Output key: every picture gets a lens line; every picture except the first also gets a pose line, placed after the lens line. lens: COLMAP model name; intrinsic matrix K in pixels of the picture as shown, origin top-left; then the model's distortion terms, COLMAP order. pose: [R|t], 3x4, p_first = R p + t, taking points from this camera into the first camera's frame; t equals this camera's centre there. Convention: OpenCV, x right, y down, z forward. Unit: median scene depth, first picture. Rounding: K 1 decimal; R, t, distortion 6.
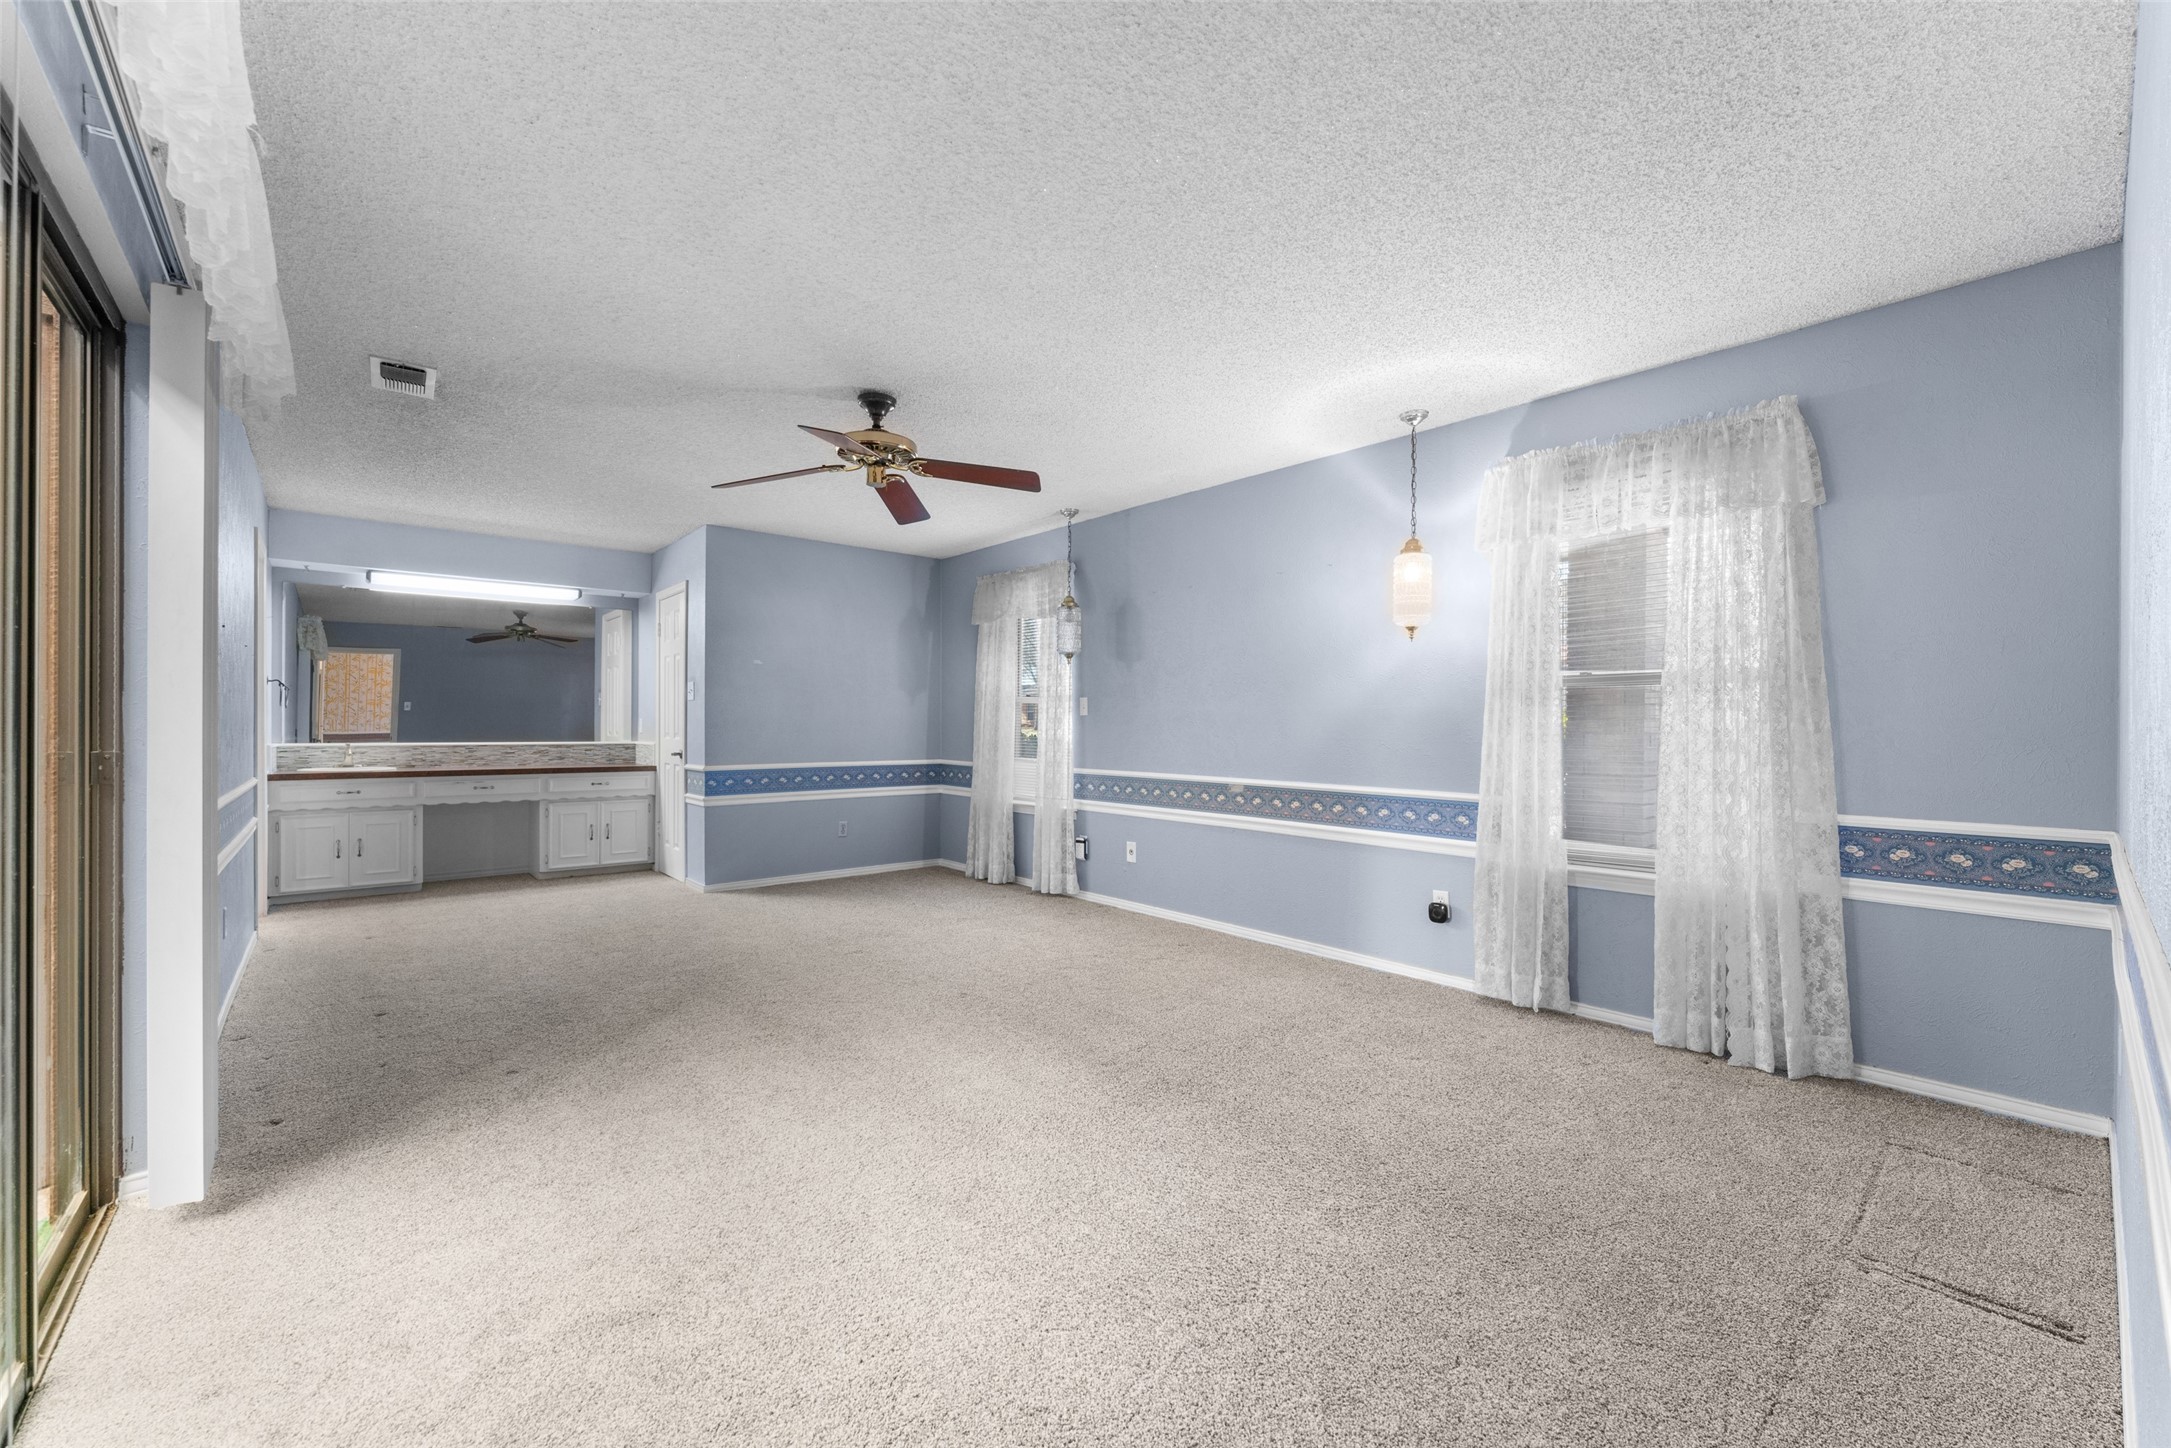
lens RADIAL K [[860.6, 0, 1077.7], [0, 860.6, 738.6], [0, 0, 1]] dist [0.000004, 0.000358]
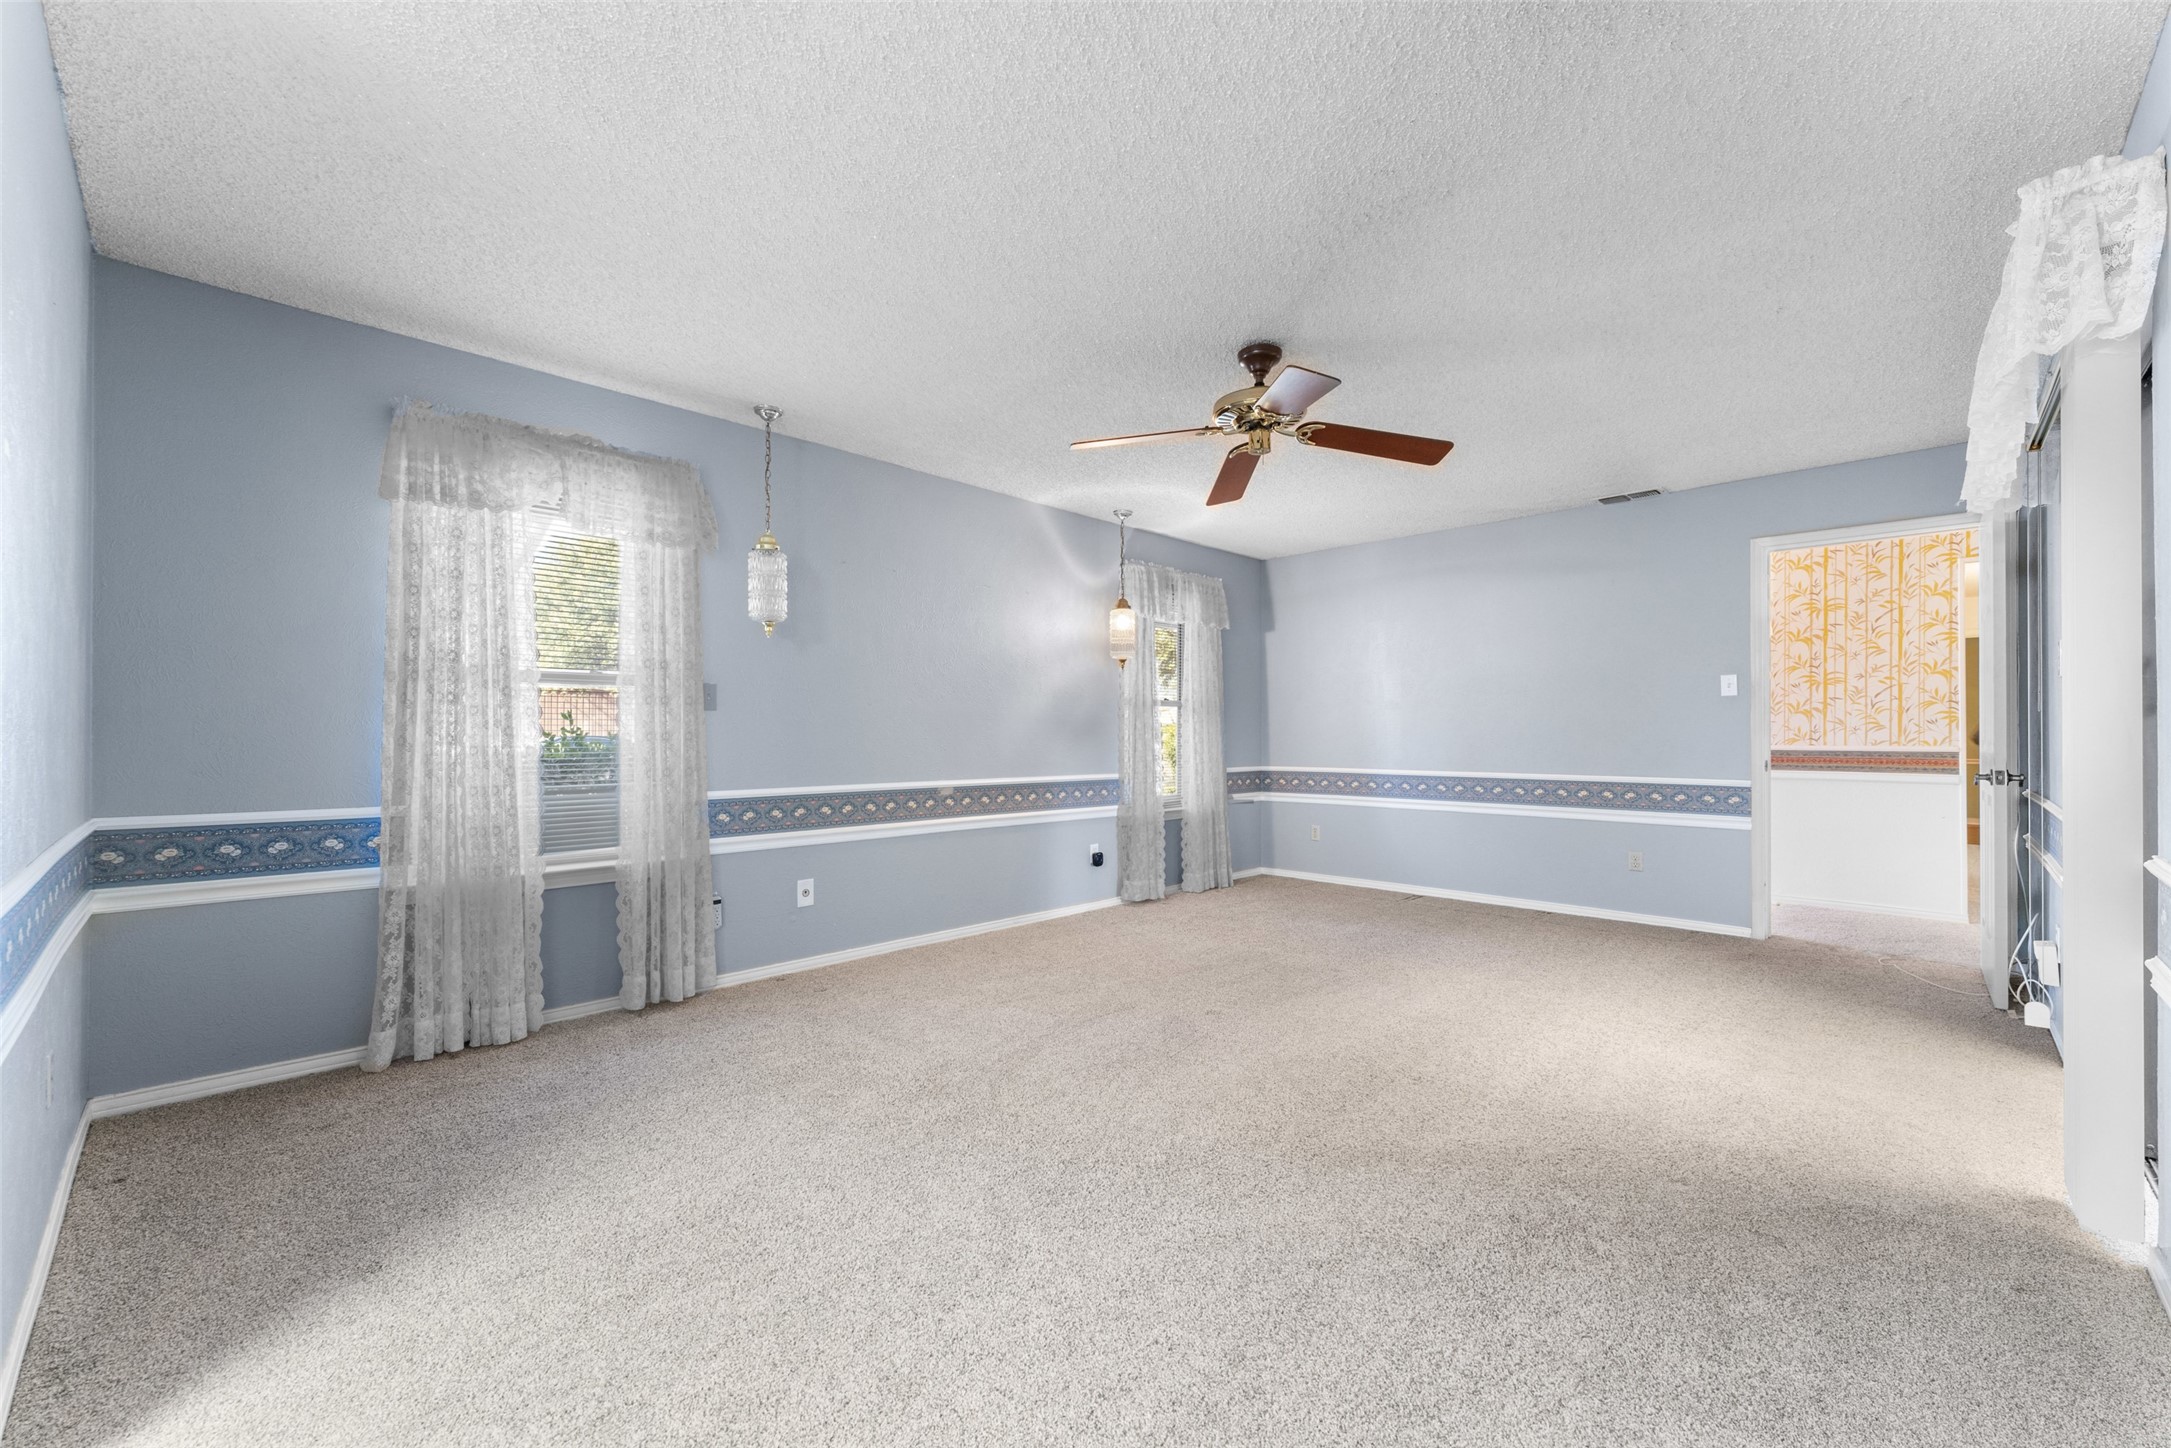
lens RADIAL K [[860.6, 0, 1077.9], [0, 860.6, 721.6], [0, 0, 1]] dist [0.000004, 0.000358]
pose [[-0.087572, 0.005046, 0.996145, -0.753211], [0.004588, 0.999979, -0.004662, -0.015162], [-0.996148, 0.004162, -0.087593, 0.869998]]
